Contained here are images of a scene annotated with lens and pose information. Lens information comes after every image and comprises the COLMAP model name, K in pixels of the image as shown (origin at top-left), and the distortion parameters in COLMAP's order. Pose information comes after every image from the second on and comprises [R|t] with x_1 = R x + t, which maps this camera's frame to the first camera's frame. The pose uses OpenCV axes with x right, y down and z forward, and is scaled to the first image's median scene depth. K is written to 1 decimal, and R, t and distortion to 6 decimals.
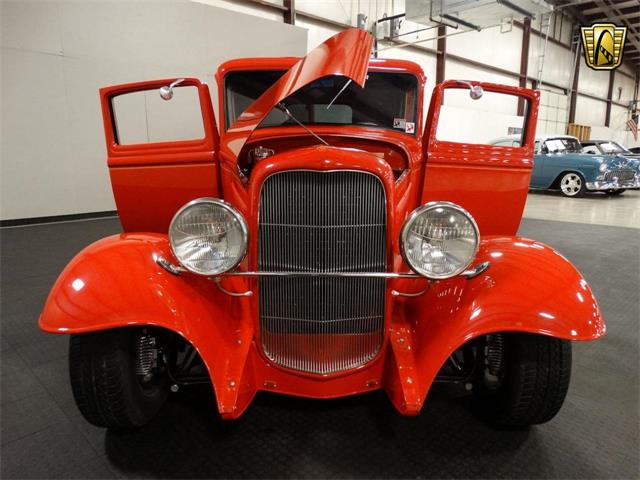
lens RADIAL K [[454.1, 0, 317.8], [0, 454.1, 242.0], [0, 0, 1]] dist [0.001815, -0.004727]
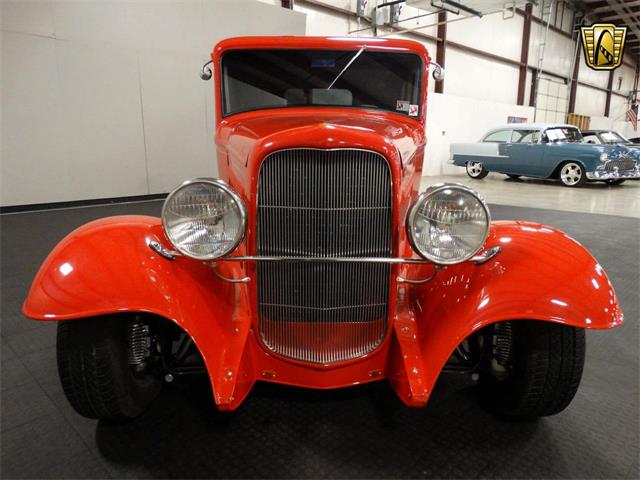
lens RADIAL K [[454.1, 0, 317.5], [0, 454.1, 242.2], [0, 0, 1]] dist [0.001815, -0.004727]
pose [[0.999977, 0.003629, 0.005659, -0.008934], [-0.003753, 0.999750, 0.022051, 0.013644], [-0.005577, -0.022072, 0.999741, 0.048504]]
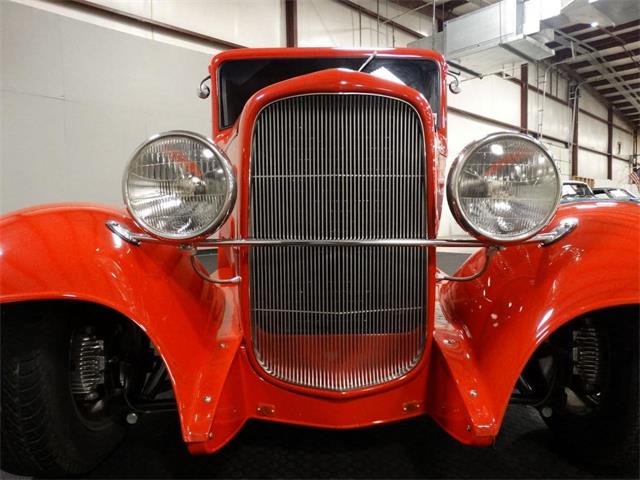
lens RADIAL K [[454.1, 0, 318.0], [0, 454.1, 243.3], [0, 0, 1]] dist [0.001815, -0.004727]
pose [[0.999891, -0.012599, -0.007650, -0.016238], [0.011468, 0.991028, -0.133162, 0.157531], [0.009259, 0.133060, 0.991065, 0.278518]]
